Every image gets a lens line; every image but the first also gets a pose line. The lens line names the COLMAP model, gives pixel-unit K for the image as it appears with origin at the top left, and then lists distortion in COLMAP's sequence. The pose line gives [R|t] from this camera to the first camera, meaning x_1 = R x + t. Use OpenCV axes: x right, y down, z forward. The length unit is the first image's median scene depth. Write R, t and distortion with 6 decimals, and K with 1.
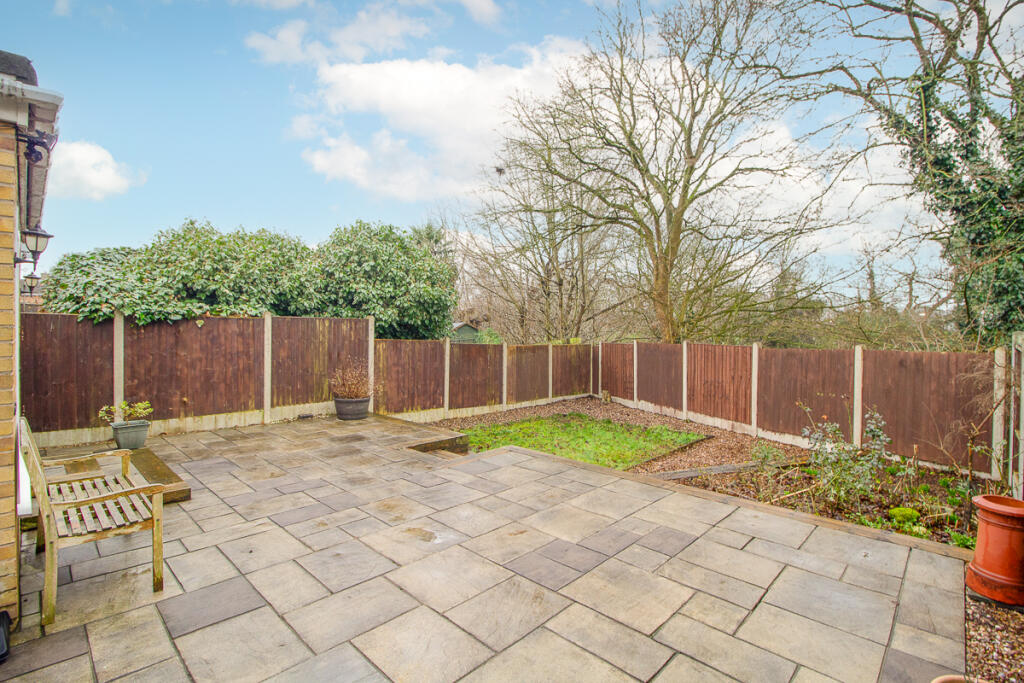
lens RADIAL K [[466.4, 0, 512.0], [0, 466.4, 341.5], [0, 0, 1]] dist [-0.003281, -0.000279]
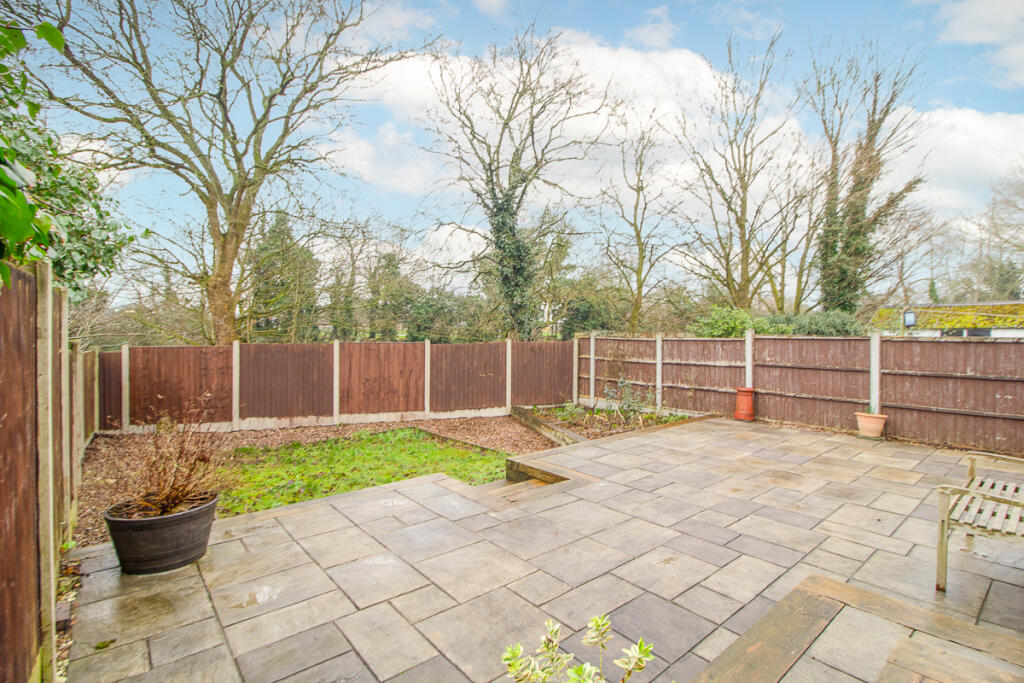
lens RADIAL K [[487.5, 0, 528.9], [0, 487.5, 333.6], [0, 0, 1]] dist [0.004284, -0.014759]
pose [[0.090471, -0.007566, 0.995870, -0.666854], [0.018546, 0.999811, 0.005911, -0.014116], [-0.995726, 0.017935, 0.090594, 0.632281]]
